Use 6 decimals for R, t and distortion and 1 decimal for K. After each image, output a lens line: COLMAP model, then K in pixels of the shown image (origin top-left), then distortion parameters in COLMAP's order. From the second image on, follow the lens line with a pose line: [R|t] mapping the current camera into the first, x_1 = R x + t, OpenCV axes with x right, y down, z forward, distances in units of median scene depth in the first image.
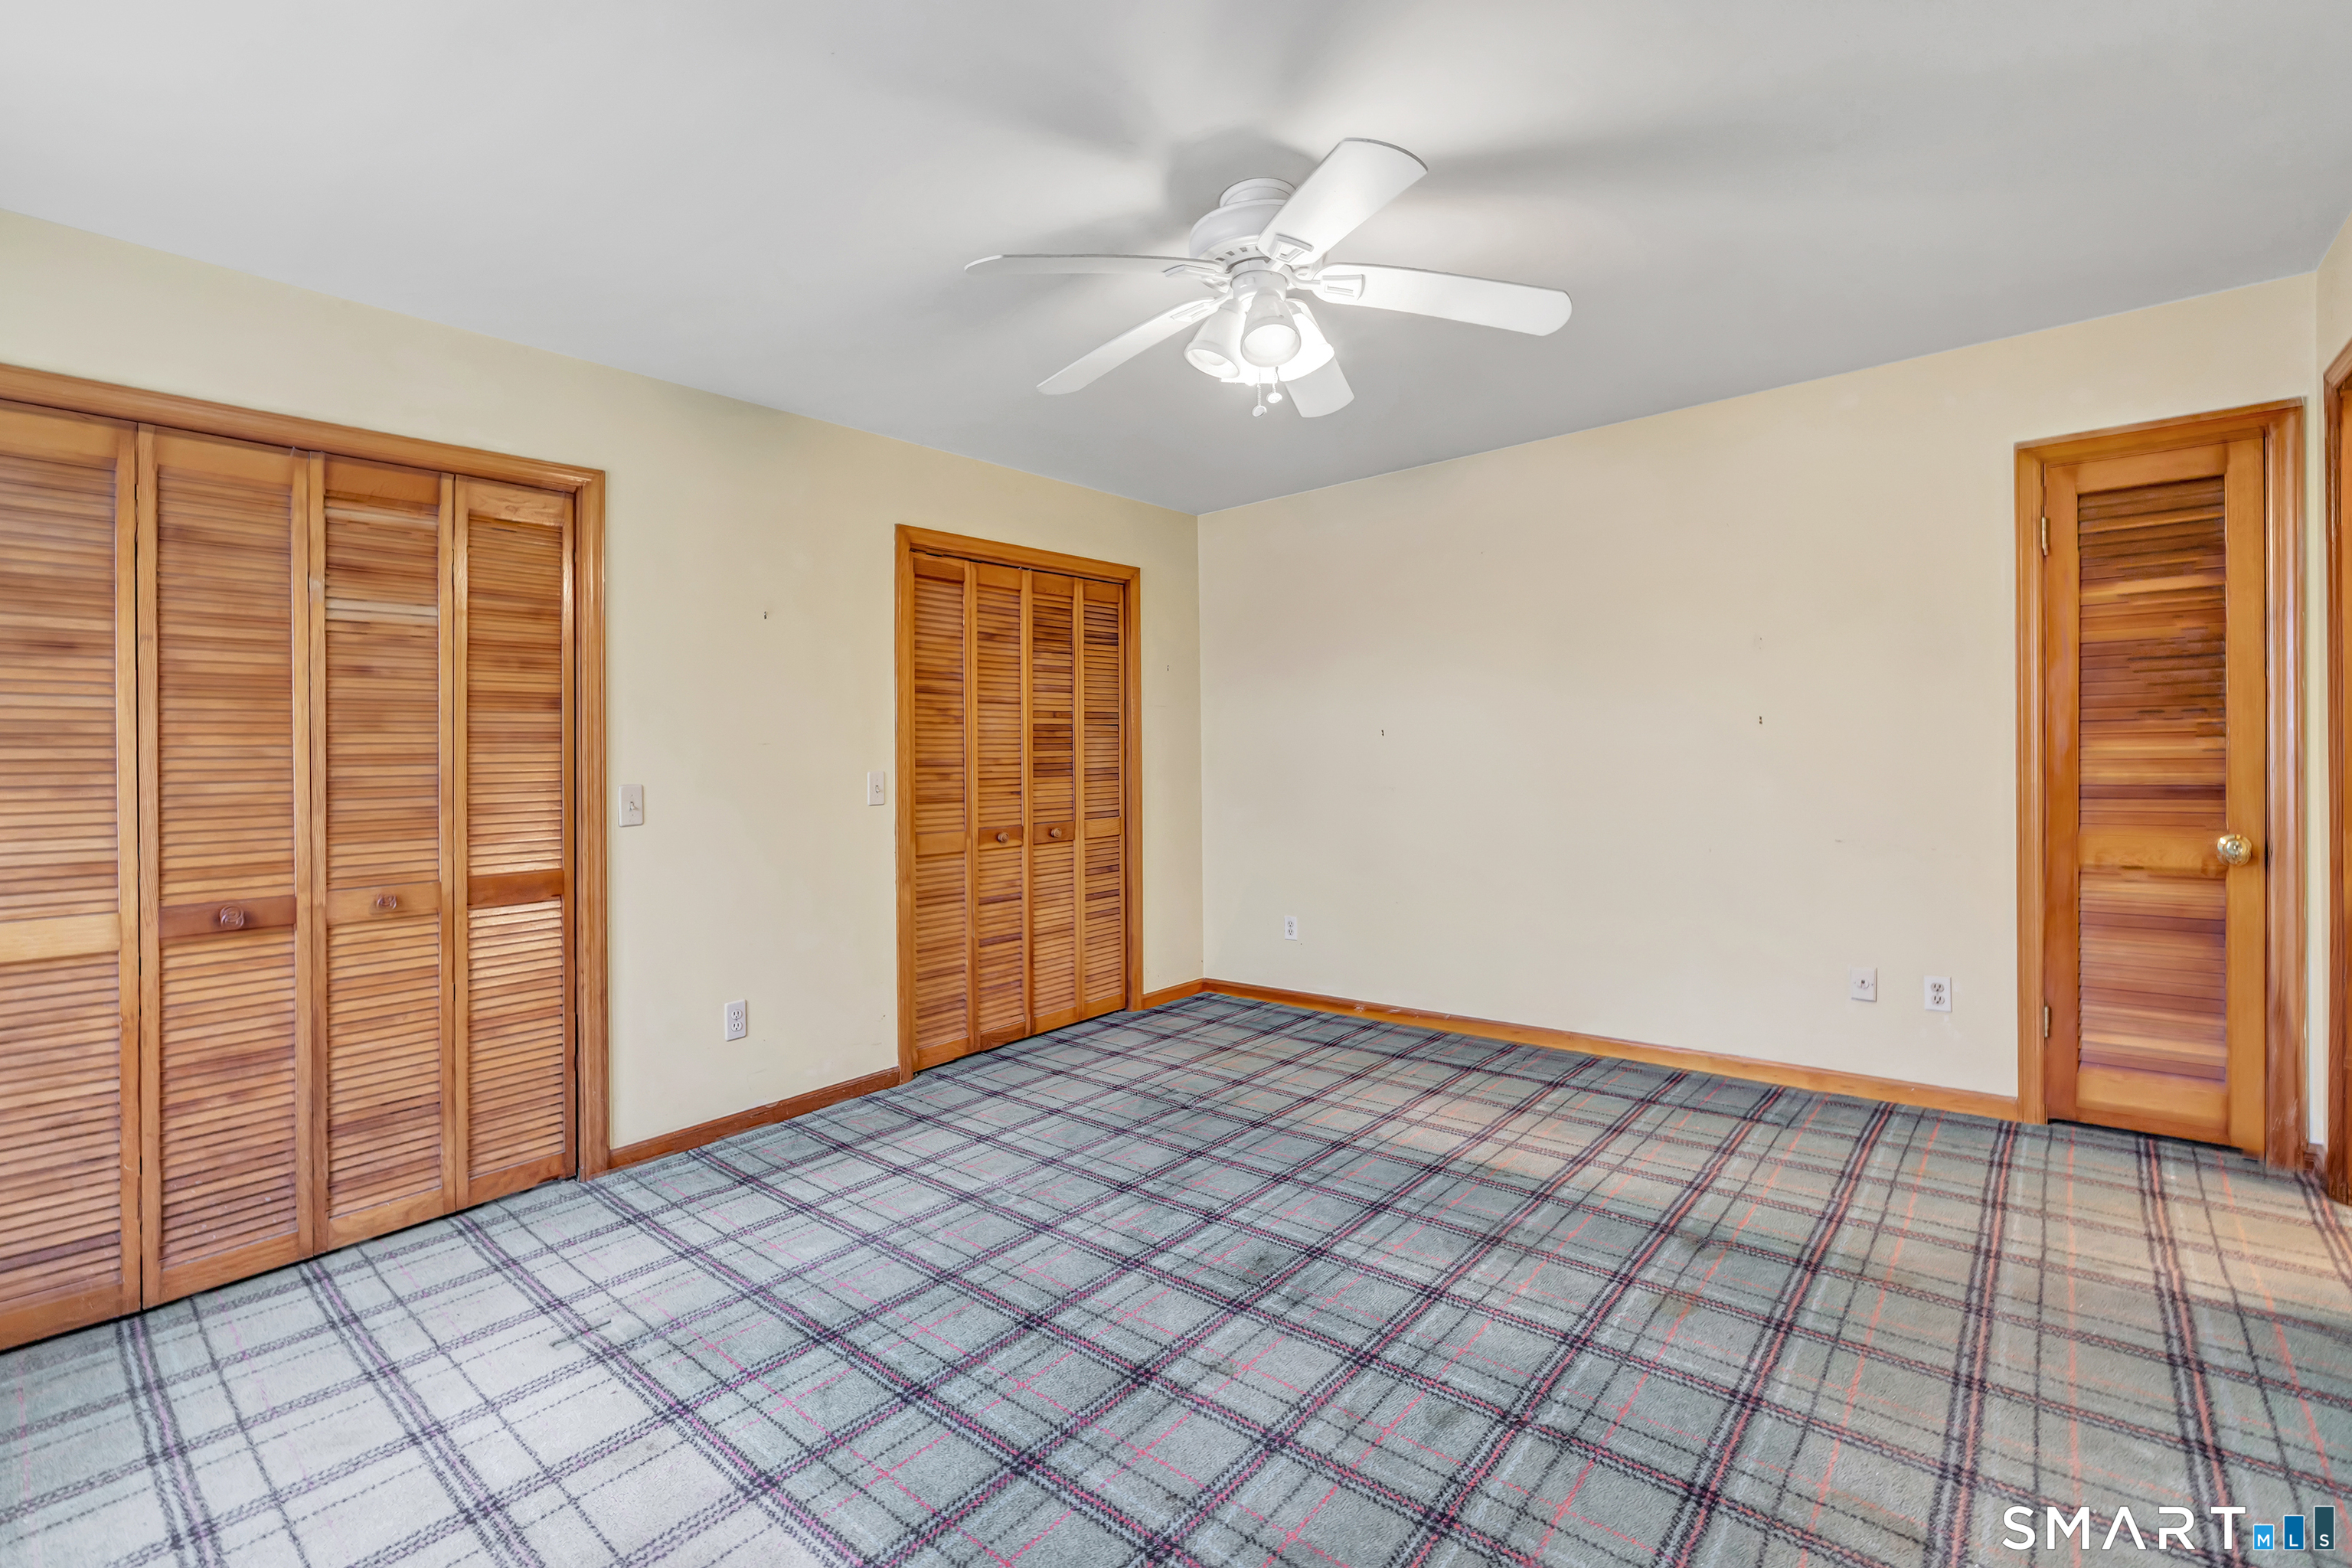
lens RADIAL K [[1088.5, 0, 1198.9], [0, 1088.5, 769.5], [0, 0, 1]] dist [-0.003392, 0.002185]
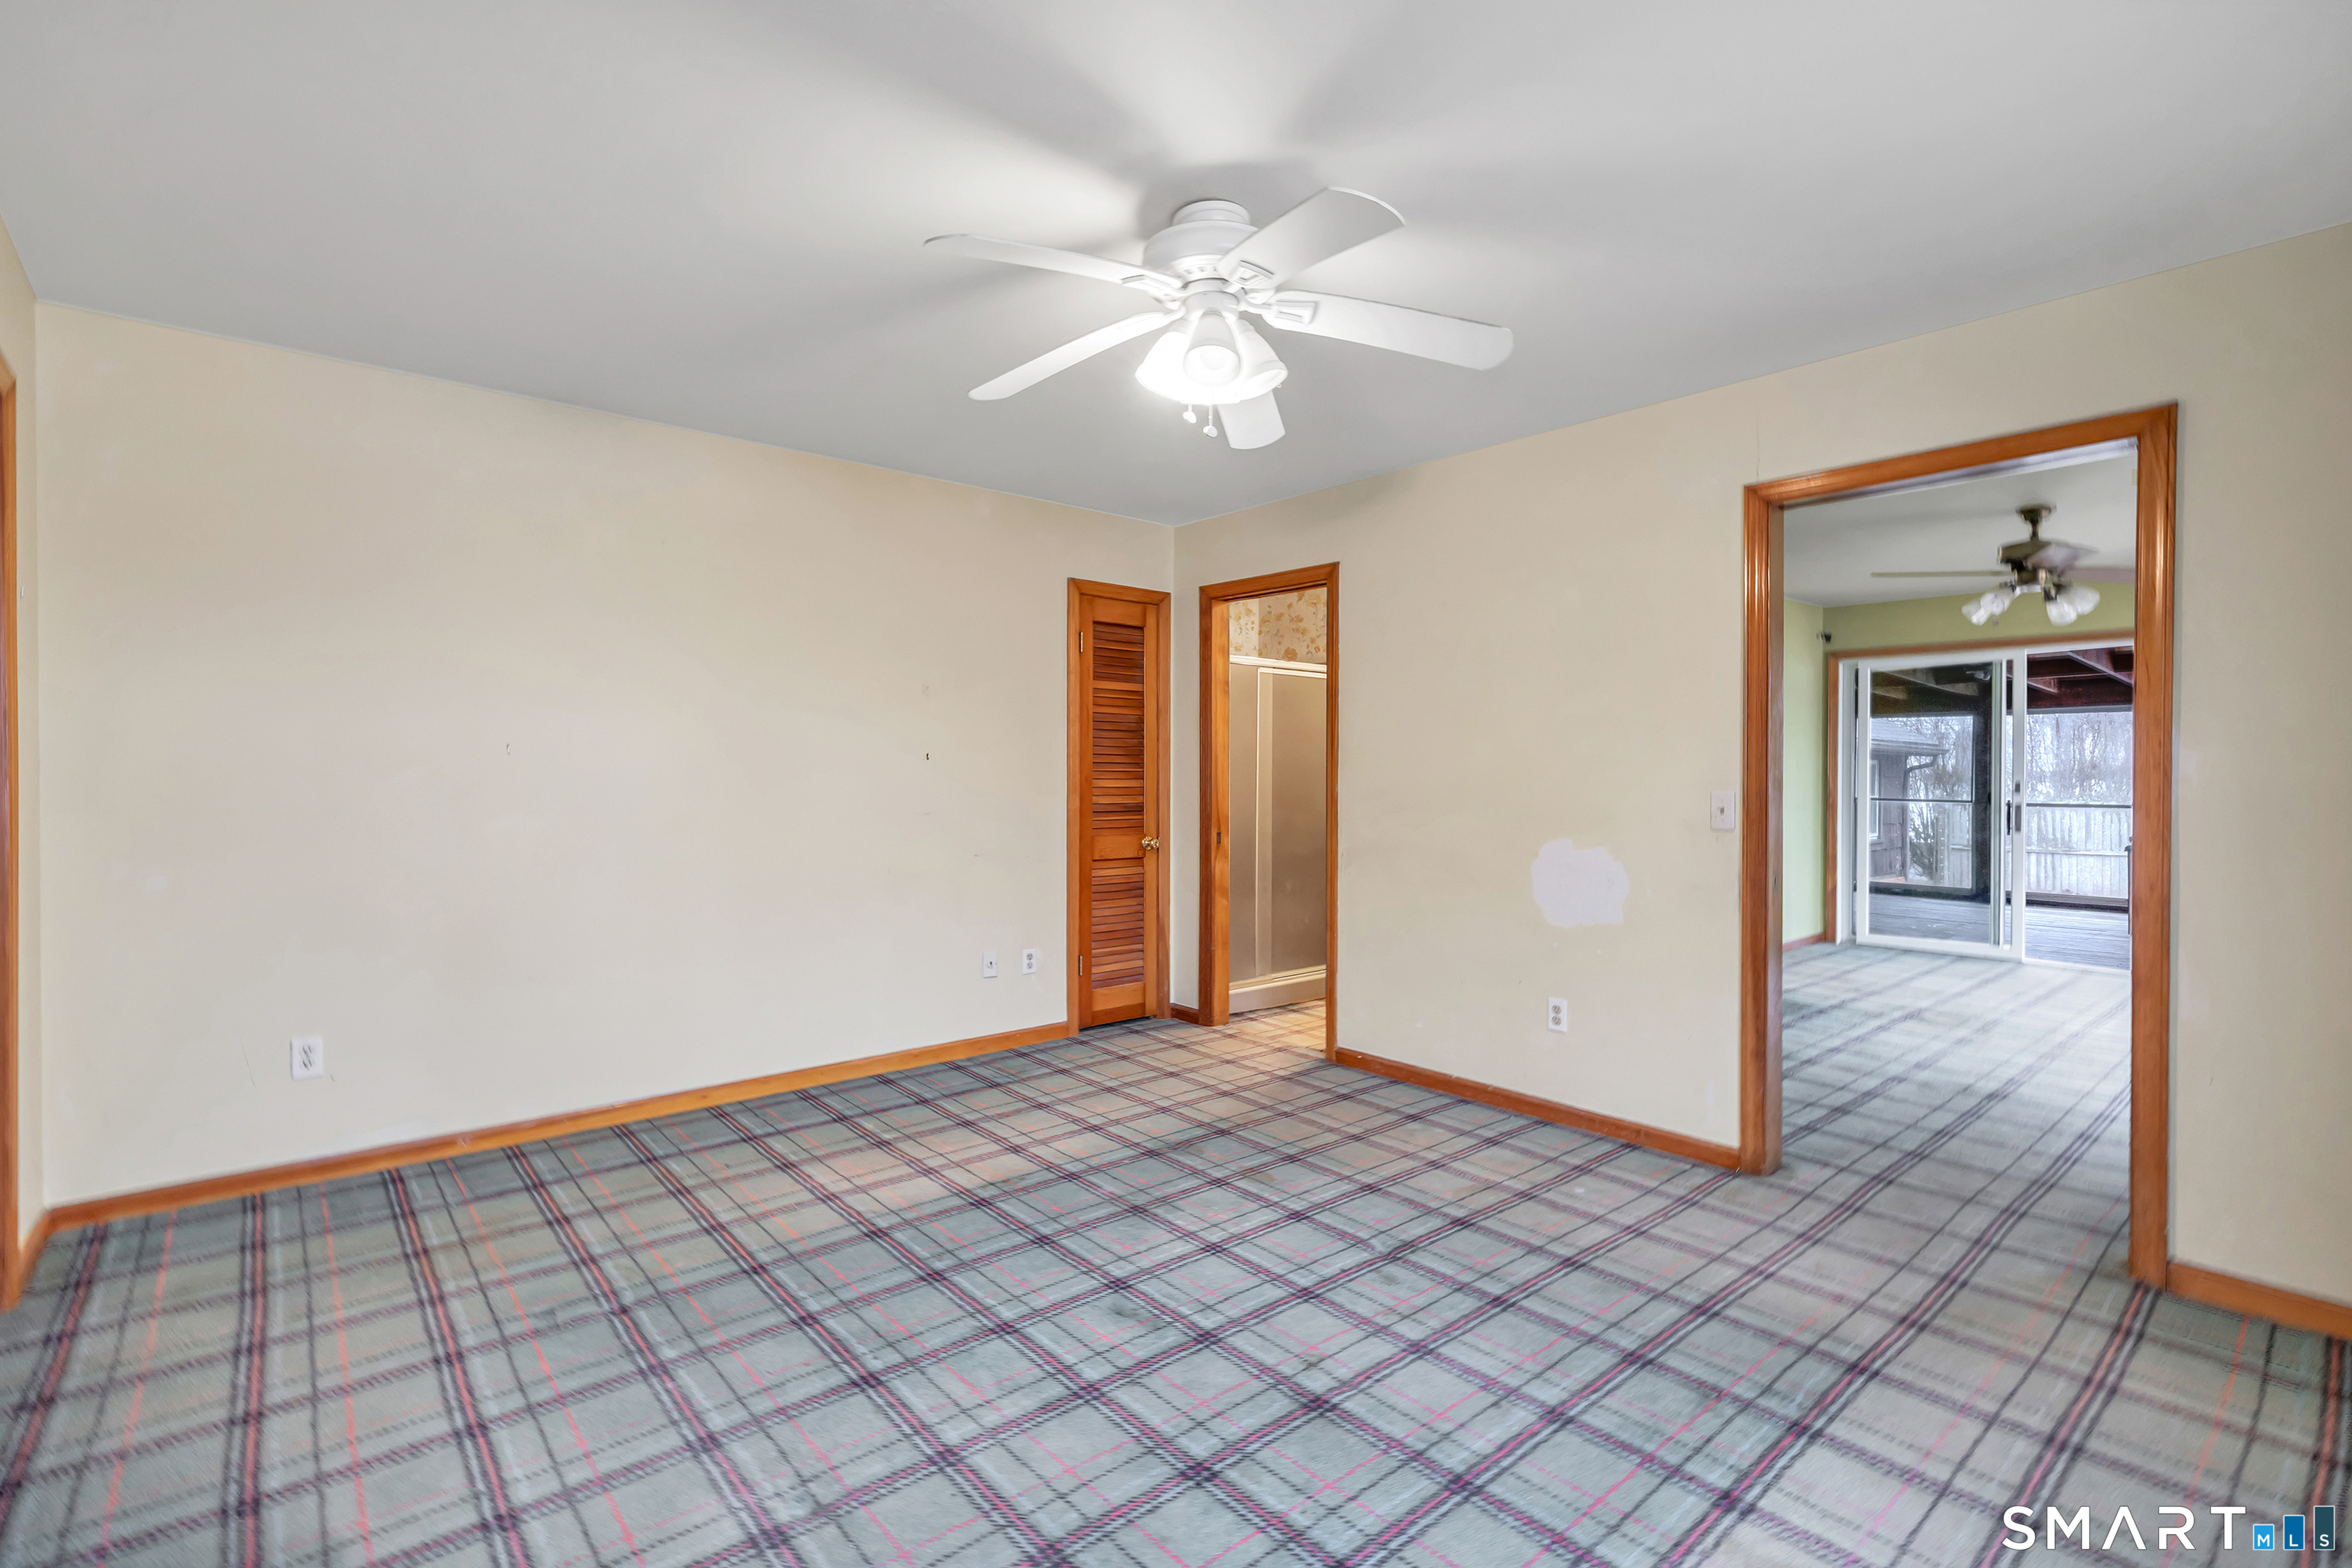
lens RADIAL K [[1088.5, 0, 1166.3], [0, 1088.5, 789.5], [0, 0, 1]] dist [-0.003392, 0.002185]
pose [[0.147265, 0.011621, 0.989029, -0.747125], [0.006985, 0.999894, -0.012789, 0.009752], [-0.989072, 0.008792, 0.147168, 0.703590]]
